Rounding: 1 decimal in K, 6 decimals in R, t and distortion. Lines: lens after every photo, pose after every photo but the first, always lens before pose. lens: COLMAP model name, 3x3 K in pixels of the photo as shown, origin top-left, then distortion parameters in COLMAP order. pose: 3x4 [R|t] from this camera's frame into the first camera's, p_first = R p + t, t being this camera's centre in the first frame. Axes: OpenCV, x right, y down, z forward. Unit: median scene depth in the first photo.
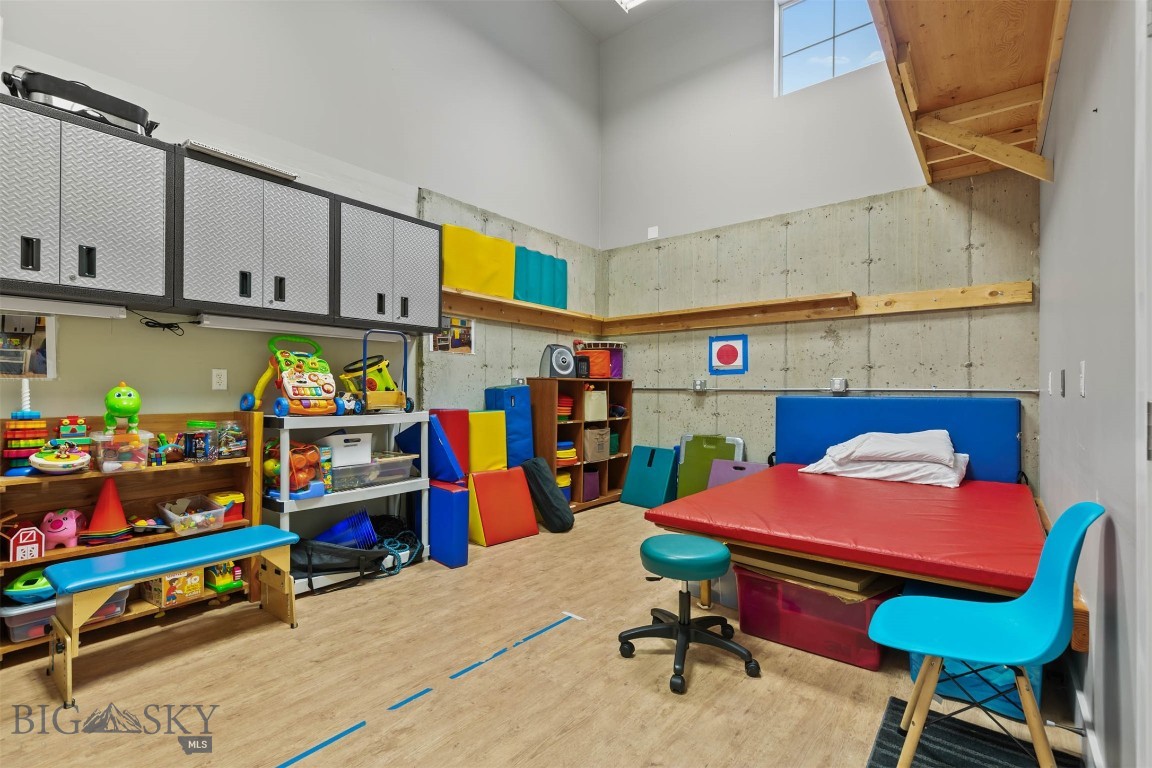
lens RADIAL K [[520.9, 0, 583.6], [0, 520.9, 387.8], [0, 0, 1]] dist [0.008975, -0.001248]
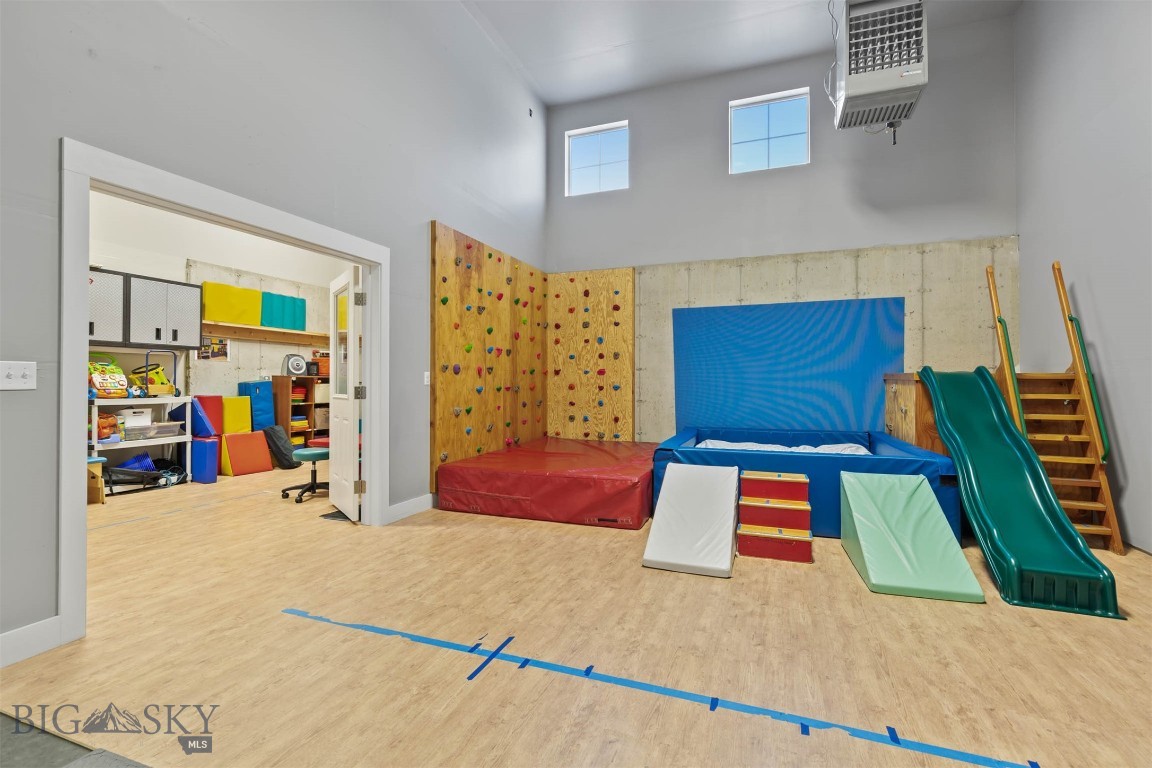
lens RADIAL K [[520.9, 0, 582.0], [0, 520.9, 377.0], [0, 0, 1]] dist [0.008975, -0.001248]
pose [[0.953159, 0.000707, 0.302469, 0.441484], [0.001243, 0.999980, -0.006254, -0.006514], [-0.302467, 0.006337, 0.953139, -1.119519]]
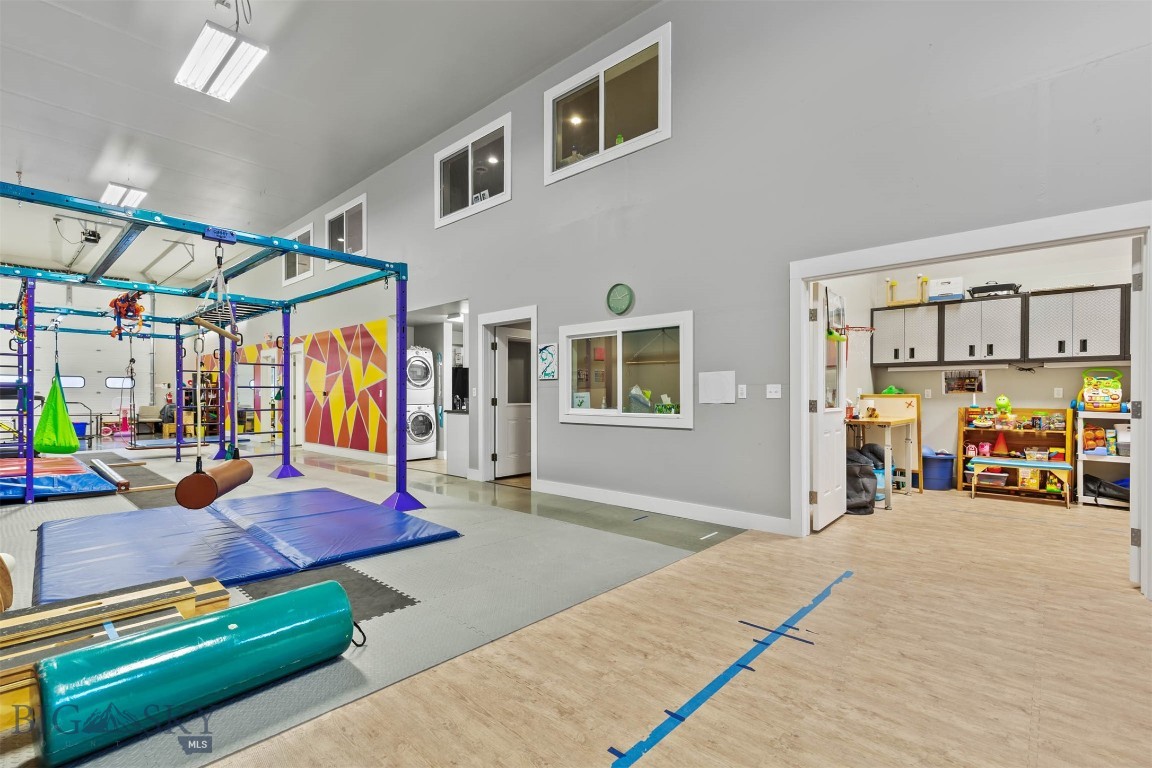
lens RADIAL K [[520.9, 0, 568.2], [0, 520.9, 398.3], [0, 0, 1]] dist [0.008975, -0.001248]
pose [[-0.078031, 0.004431, -0.996941, 1.354570], [-0.001345, 0.999989, 0.004550, -0.000774], [0.996950, 0.001696, -0.078024, -0.675068]]
